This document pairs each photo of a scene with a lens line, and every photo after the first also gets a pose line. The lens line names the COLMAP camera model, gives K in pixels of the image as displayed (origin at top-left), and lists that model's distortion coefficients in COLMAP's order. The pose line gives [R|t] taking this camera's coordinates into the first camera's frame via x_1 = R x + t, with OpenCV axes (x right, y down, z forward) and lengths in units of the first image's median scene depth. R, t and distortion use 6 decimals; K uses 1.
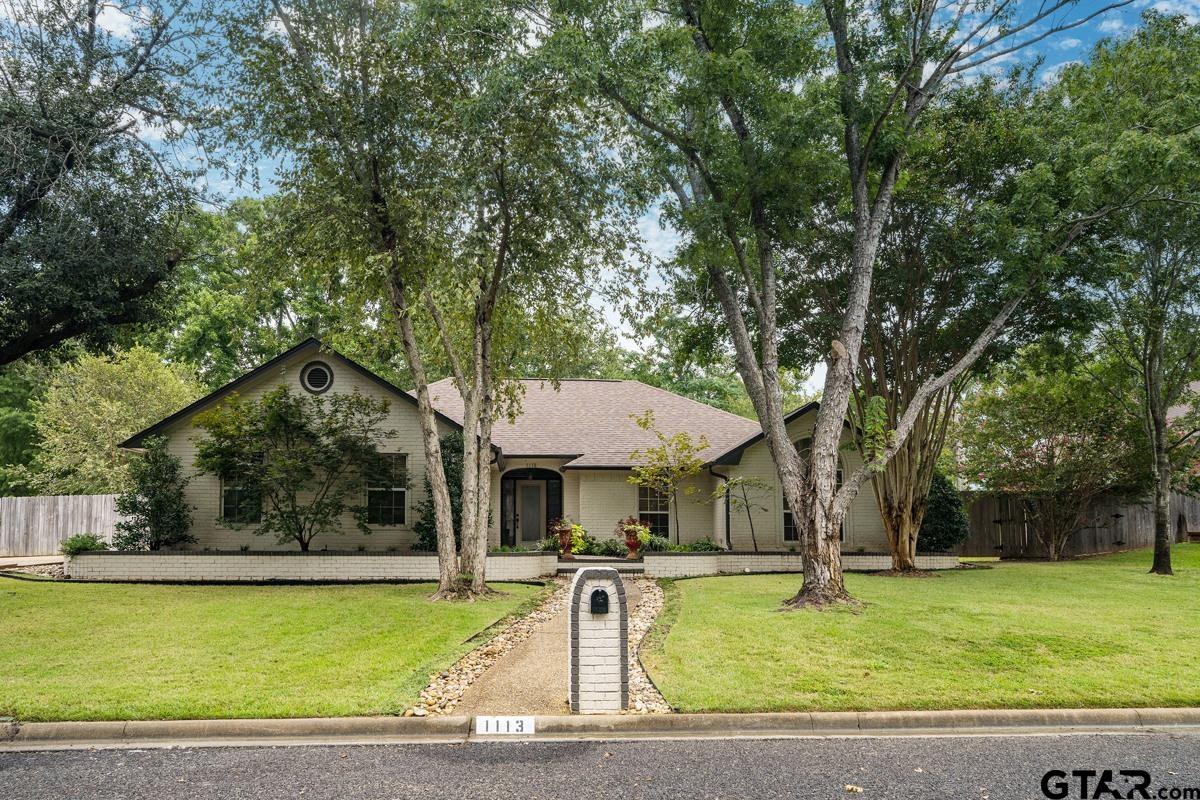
lens RADIAL K [[555.7, 0, 600.0], [0, 555.7, 400.0], [0, 0, 1]] dist [-0.001400, -0.000129]
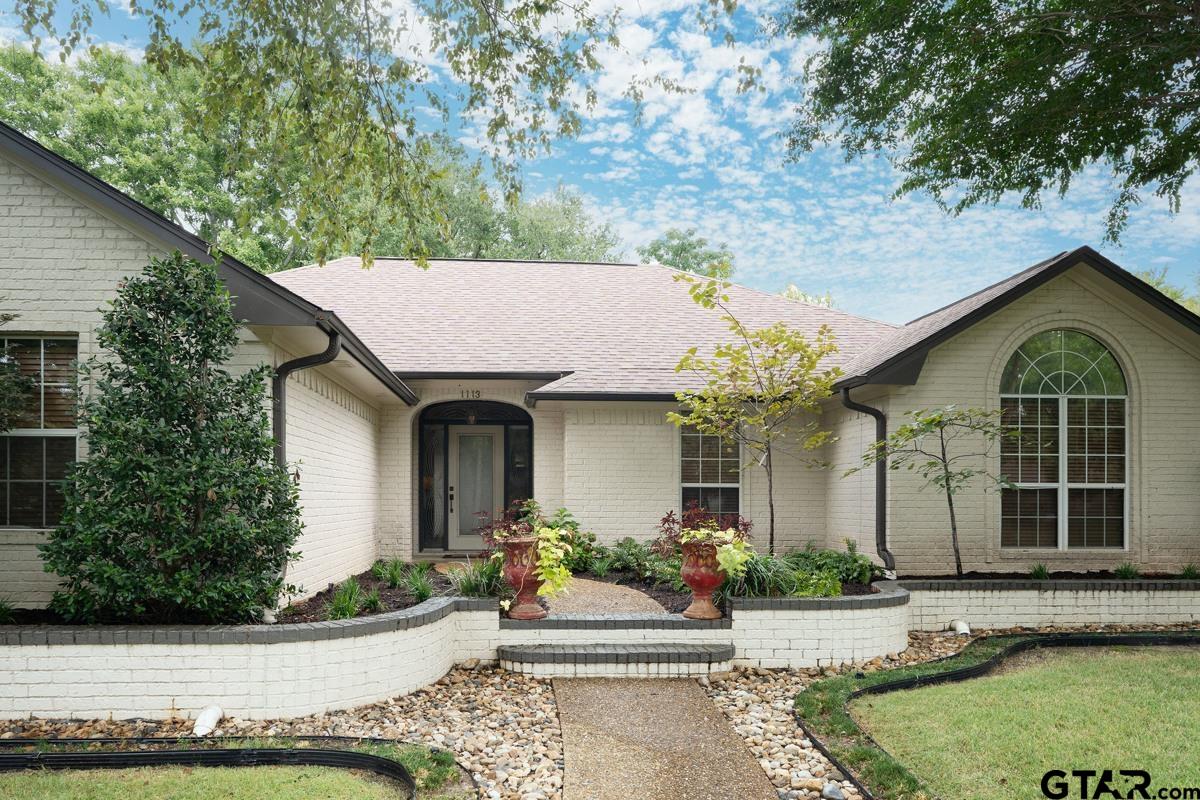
lens RADIAL K [[555.7, 0, 600.0], [0, 555.7, 400.0], [0, 0, 1]] dist [-0.001400, -0.000129]
pose [[0.999863, 0.002250, 0.016402, -0.012995], [-0.003369, 0.997647, 0.068482, 0.093128], [-0.016209, -0.068528, 0.997517, 0.516648]]
